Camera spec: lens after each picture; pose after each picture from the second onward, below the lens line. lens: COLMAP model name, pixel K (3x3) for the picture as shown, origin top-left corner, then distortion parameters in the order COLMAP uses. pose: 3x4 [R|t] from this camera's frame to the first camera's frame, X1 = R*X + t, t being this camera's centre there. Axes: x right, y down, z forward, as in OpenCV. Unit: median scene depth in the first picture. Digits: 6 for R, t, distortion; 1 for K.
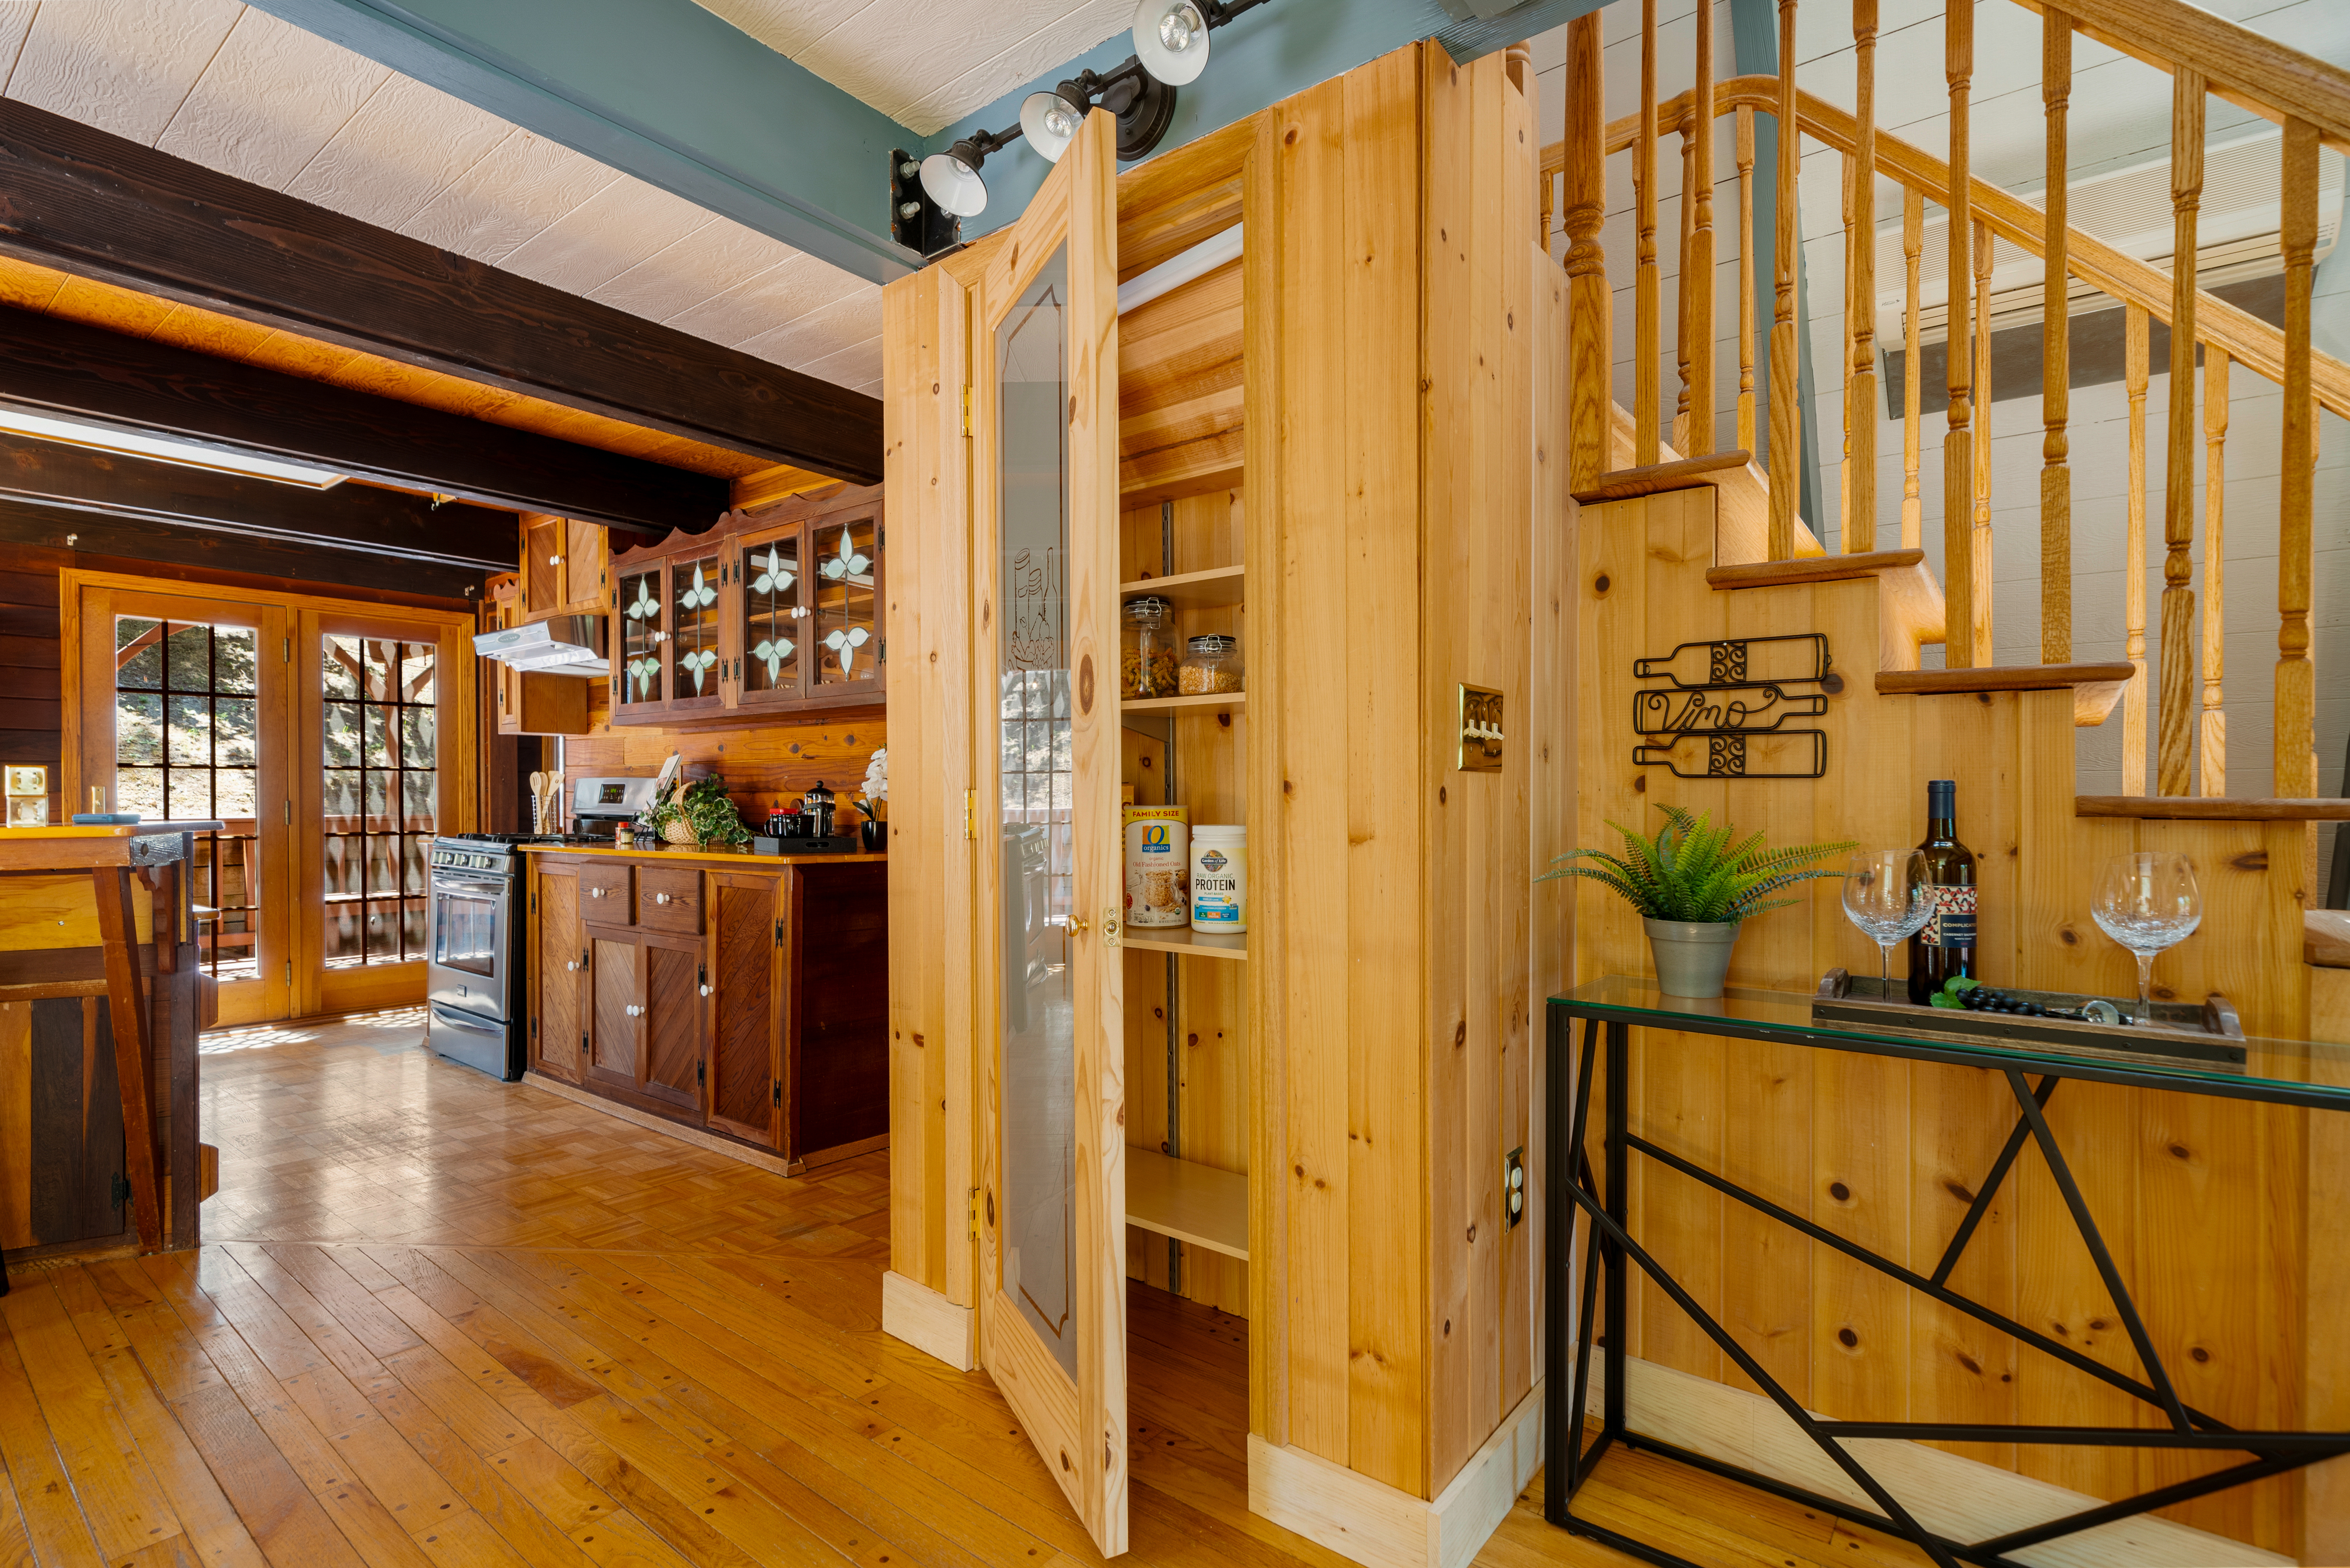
lens RADIAL K [[1120.8, 0, 1132.7], [0, 1120.8, 800.2], [0, 0, 1]] dist [0.002455, 0.000033]
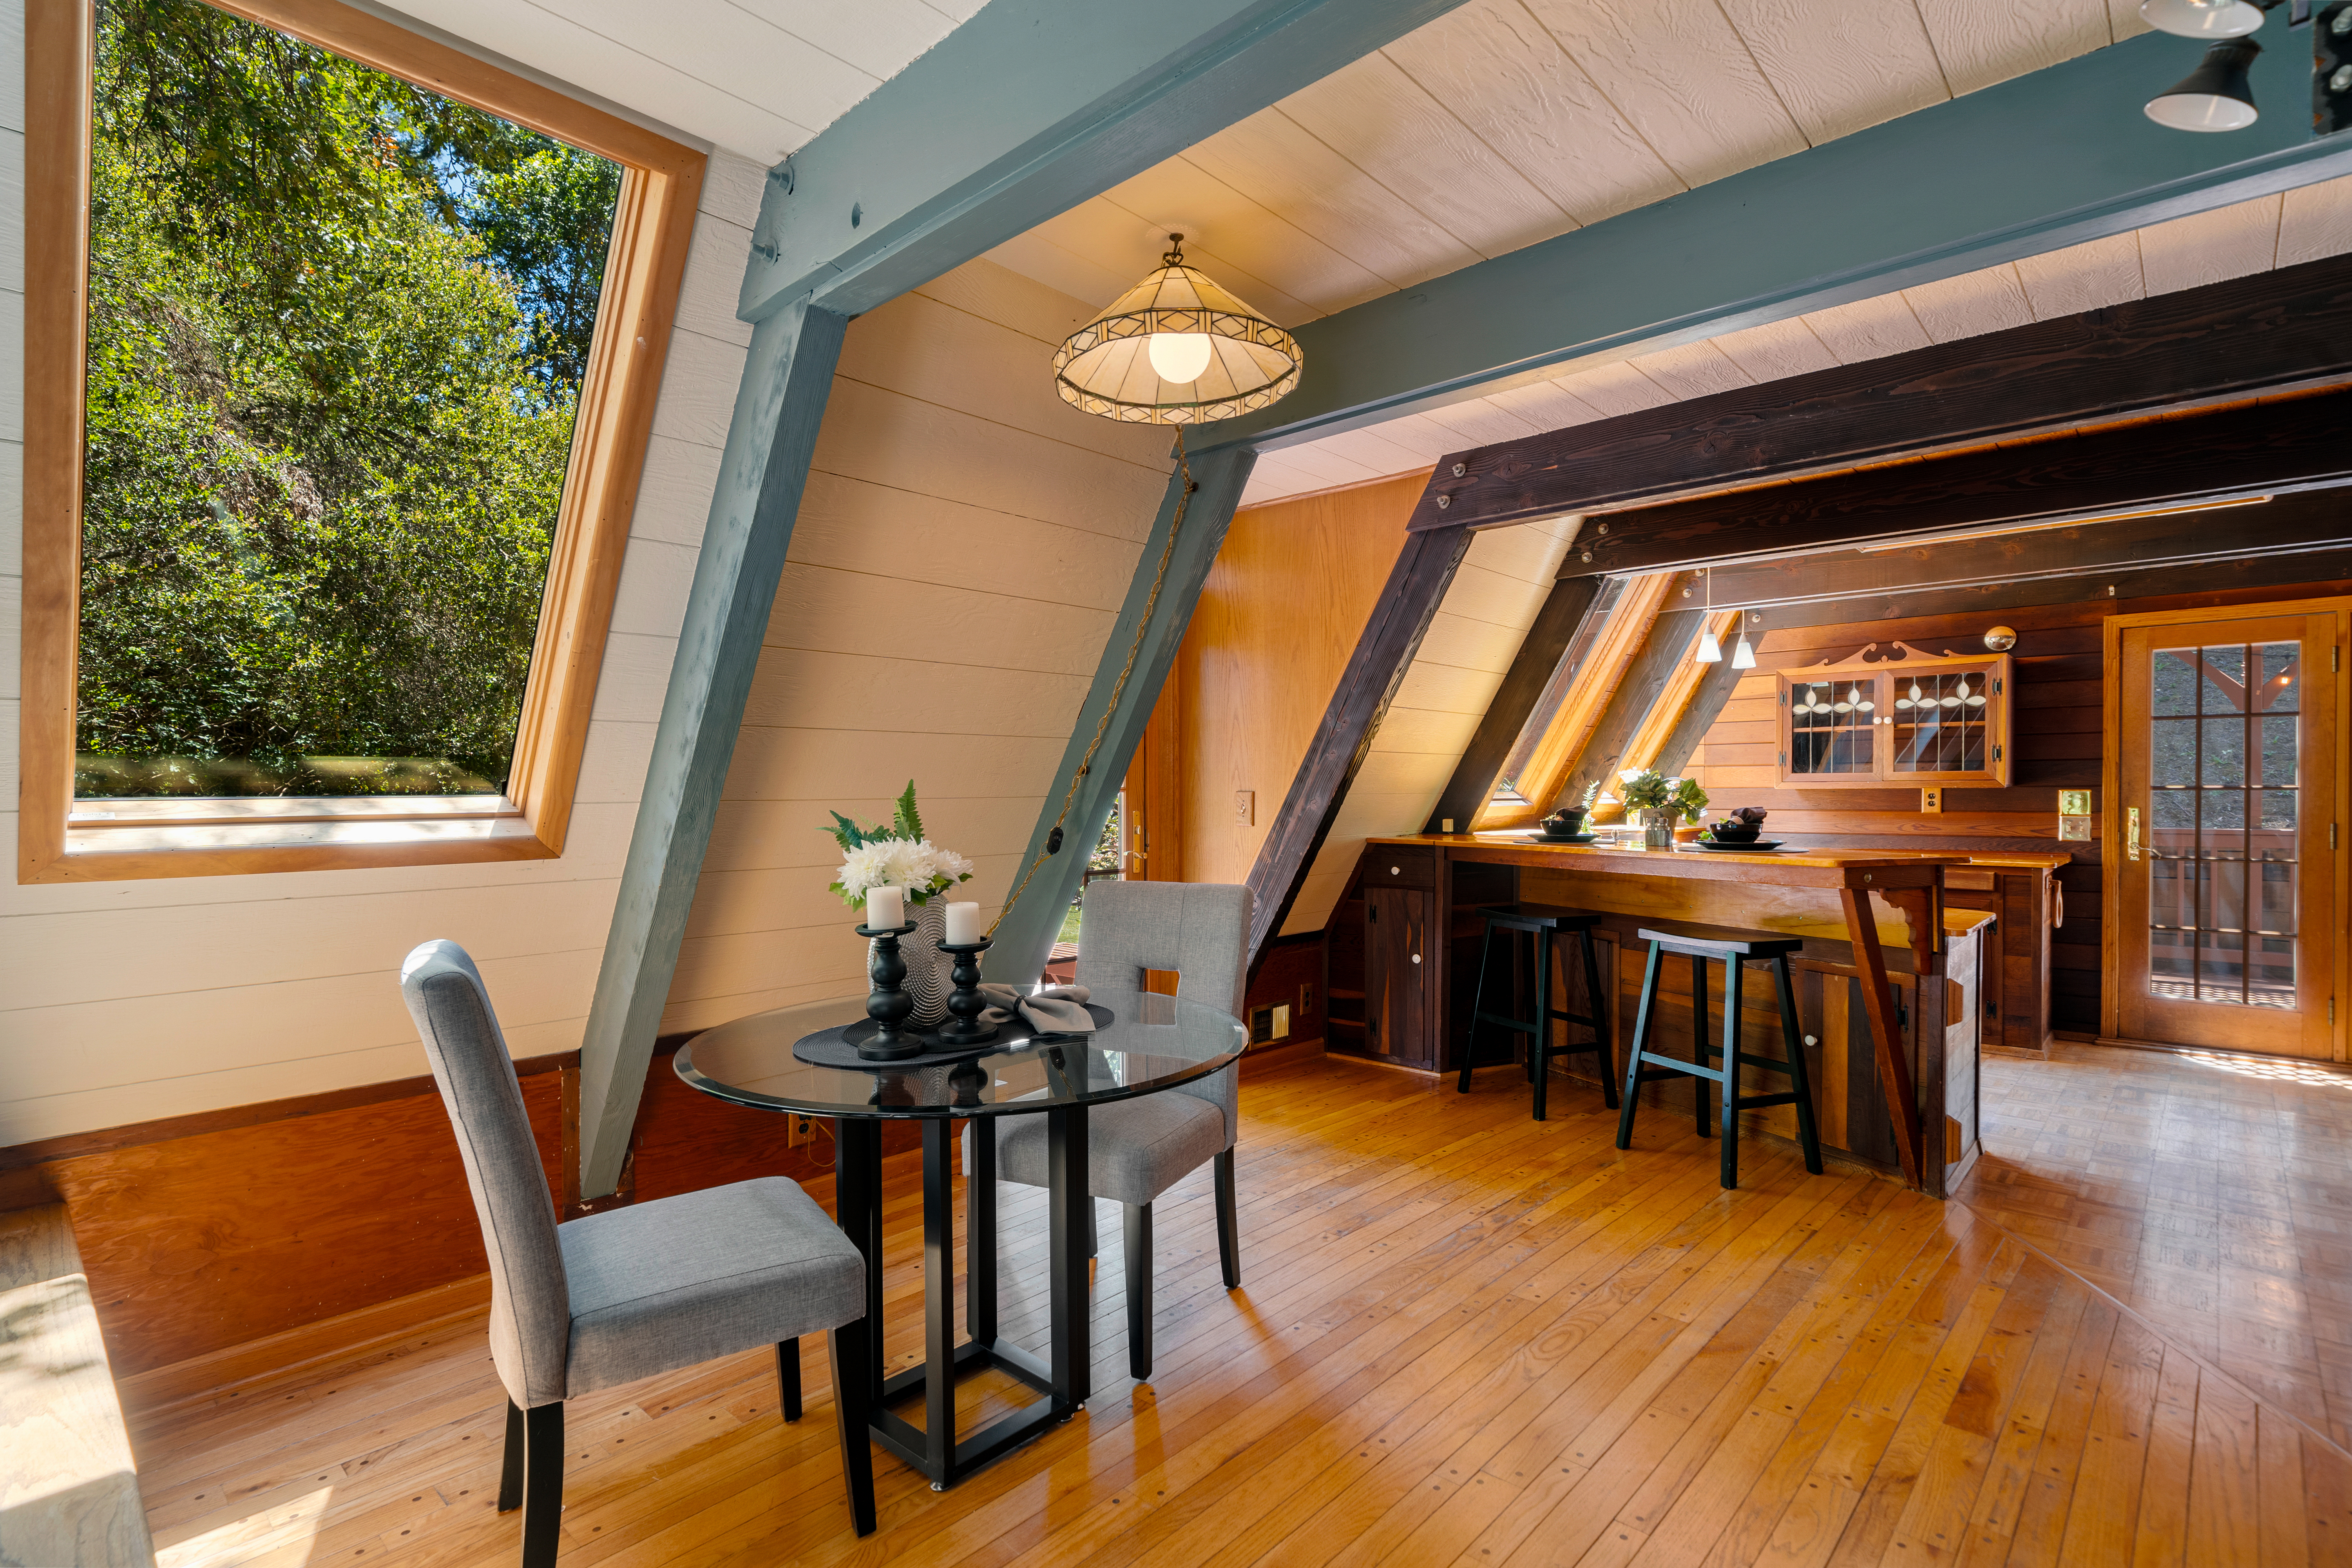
lens RADIAL K [[1121.8, 0, 1173.8], [0, 1121.8, 795.7], [0, 0, 1]] dist [0.002455, 0.000033]
pose [[-0.071562, 0.006599, -0.997414, 0.260206], [-0.001555, 0.999976, 0.006727, -0.030549], [0.997435, 0.002032, -0.071550, 0.135985]]
